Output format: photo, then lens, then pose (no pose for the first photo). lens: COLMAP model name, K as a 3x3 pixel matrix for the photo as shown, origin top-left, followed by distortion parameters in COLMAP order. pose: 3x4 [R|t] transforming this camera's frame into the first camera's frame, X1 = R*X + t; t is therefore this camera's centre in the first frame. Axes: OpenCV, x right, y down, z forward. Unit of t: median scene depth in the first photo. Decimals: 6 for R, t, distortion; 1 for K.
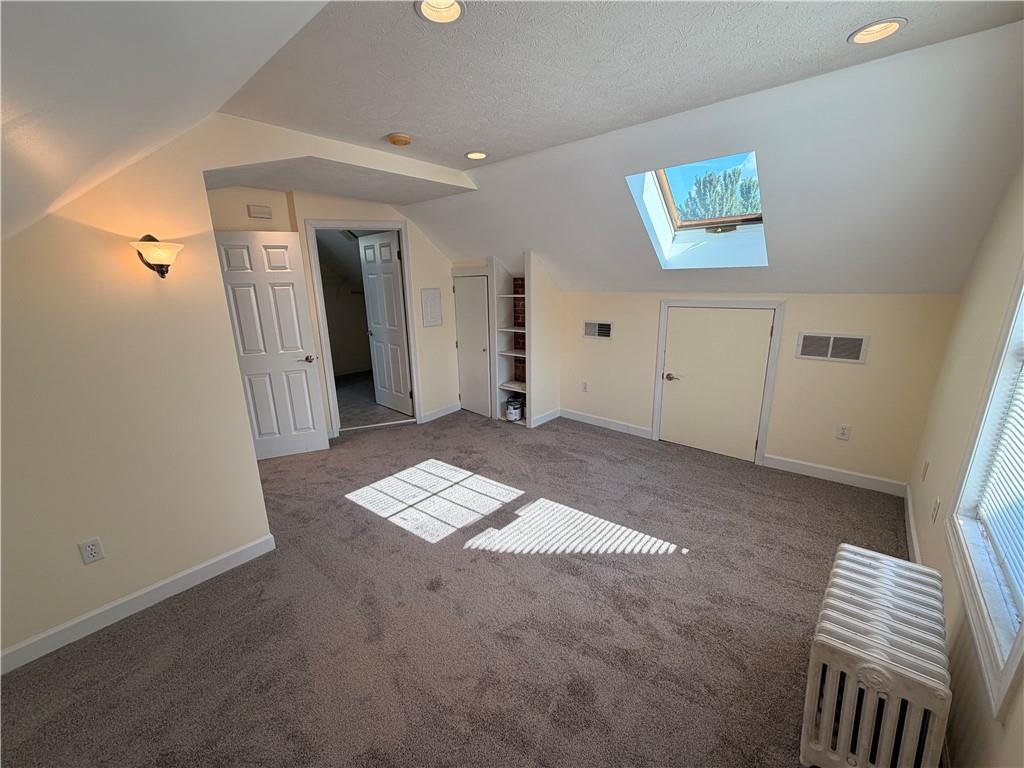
lens RADIAL K [[407.9, 0, 509.6], [0, 407.9, 384.2], [0, 0, 1]] dist [-0.001205, 0.000794]
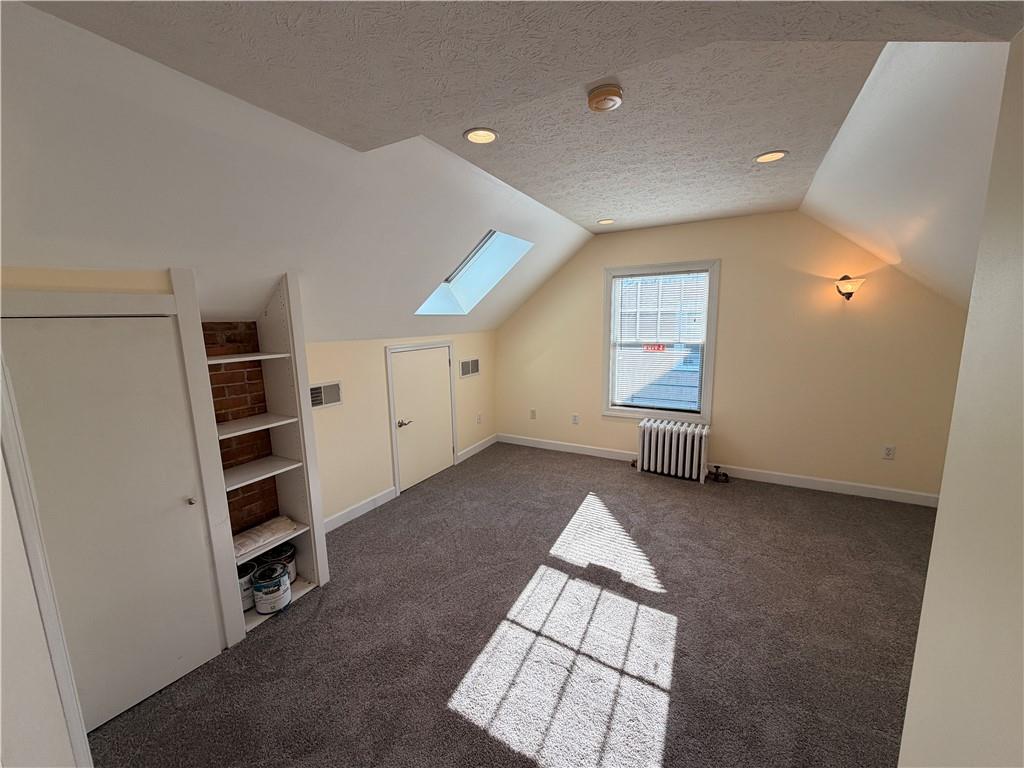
lens RADIAL K [[407.9, 0, 509.6], [0, 407.9, 384.2], [0, 0, 1]] dist [-0.001205, 0.000794]
pose [[-0.204623, -0.131956, 0.969906, -0.684700], [0.268443, 0.945316, 0.185245, -0.252863], [-0.941312, 0.298270, -0.158010, 1.027016]]
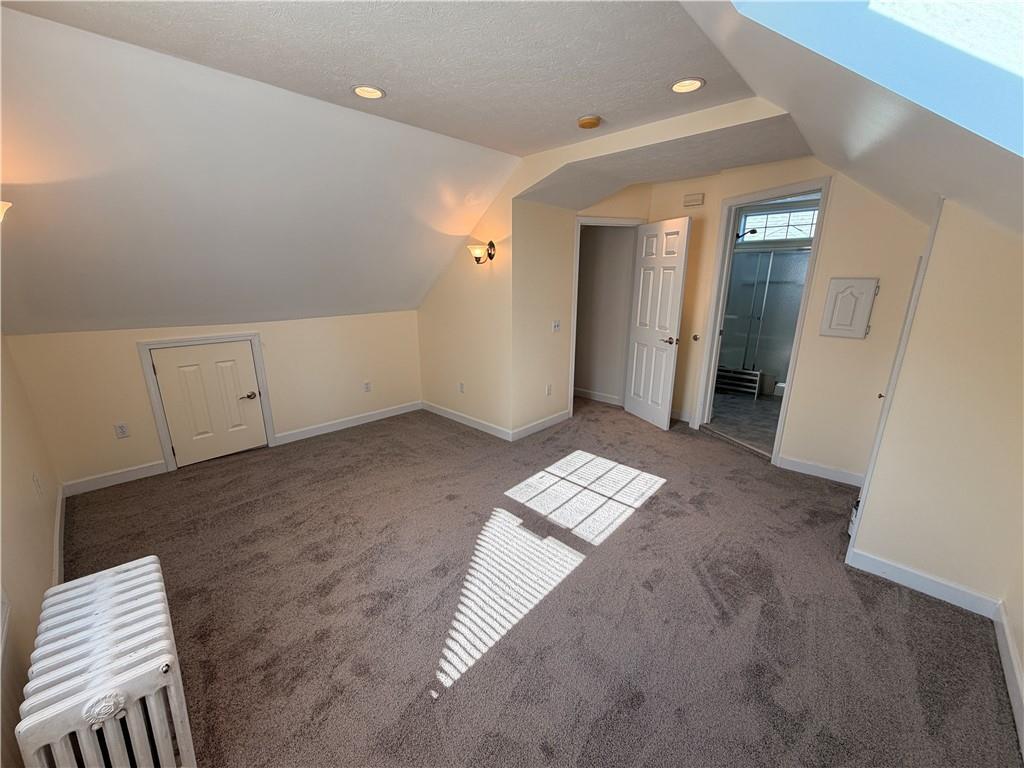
lens RADIAL K [[407.9, 0, 509.6], [0, 407.9, 384.2], [0, 0, 1]] dist [-0.001205, 0.000794]
pose [[-0.053820, 0.281169, -0.958148, 0.652230], [-0.245604, 0.926334, 0.285629, -0.181208], [0.967875, 0.250697, 0.019201, 0.712384]]
